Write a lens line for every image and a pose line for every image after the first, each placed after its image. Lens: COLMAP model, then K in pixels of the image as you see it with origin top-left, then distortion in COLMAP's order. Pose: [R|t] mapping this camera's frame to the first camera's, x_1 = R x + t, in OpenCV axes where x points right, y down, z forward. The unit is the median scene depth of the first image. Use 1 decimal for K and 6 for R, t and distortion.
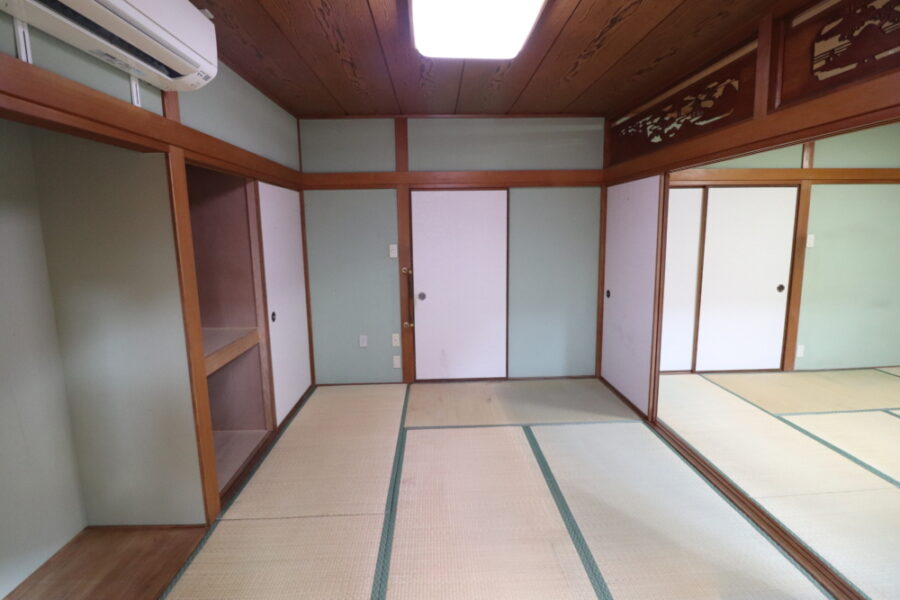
lens RADIAL K [[417.8, 0, 450.5], [0, 417.8, 284.6], [0, 0, 1]] dist [0.002309, -0.010764]
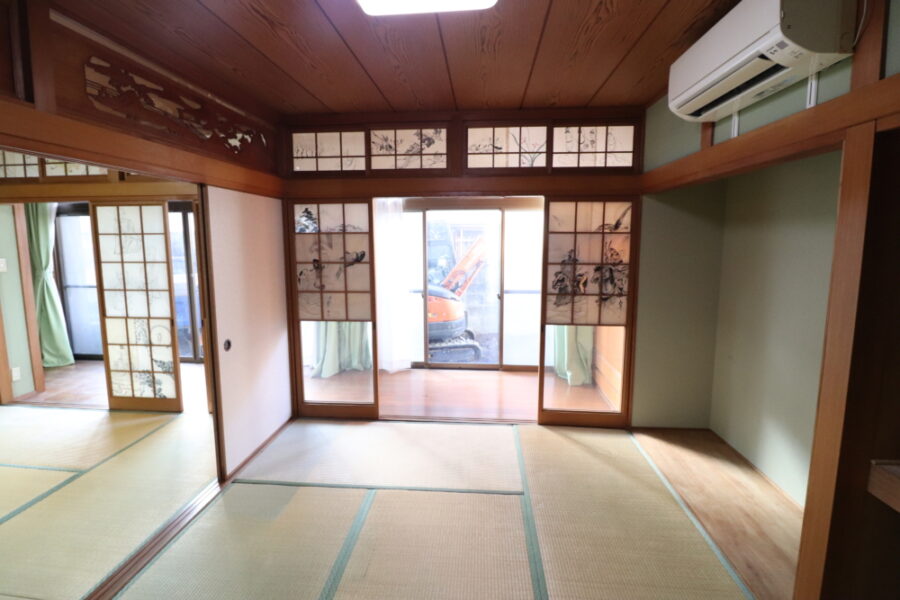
lens RADIAL K [[417.8, 0, 450.5], [0, 417.8, 284.6], [0, 0, 1]] dist [0.002309, -0.010764]
pose [[-0.992106, 0.003682, 0.125348, -0.062395], [0.034802, 0.968389, 0.247006, -0.203263], [-0.120476, 0.249418, -0.960873, 1.354980]]
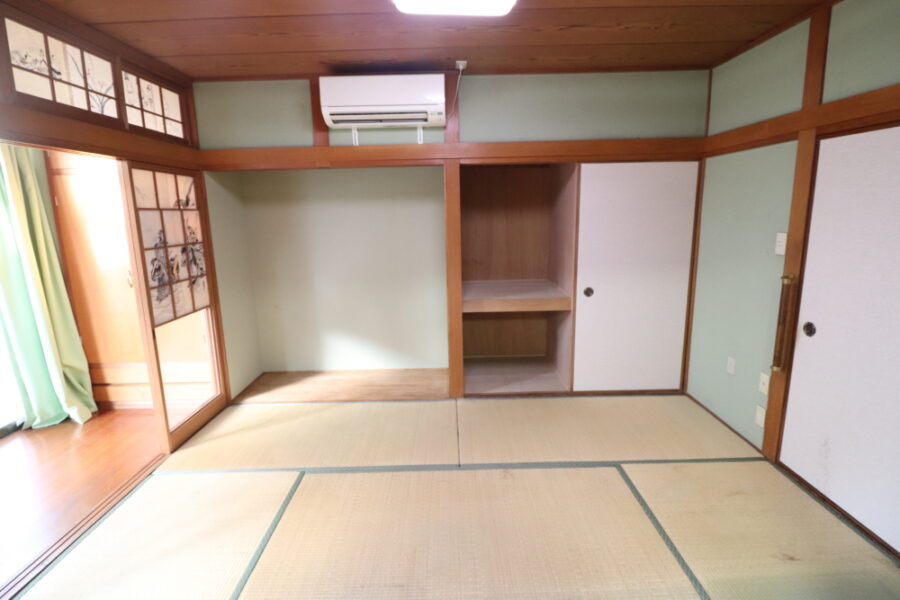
lens RADIAL K [[417.8, 0, 450.5], [0, 417.8, 284.6], [0, 0, 1]] dist [0.002309, -0.010764]
pose [[-0.040465, 0.191440, -0.980670, 0.755119], [-0.113272, 0.974268, 0.194864, -0.131358], [0.992740, 0.118968, -0.017739, 0.814765]]
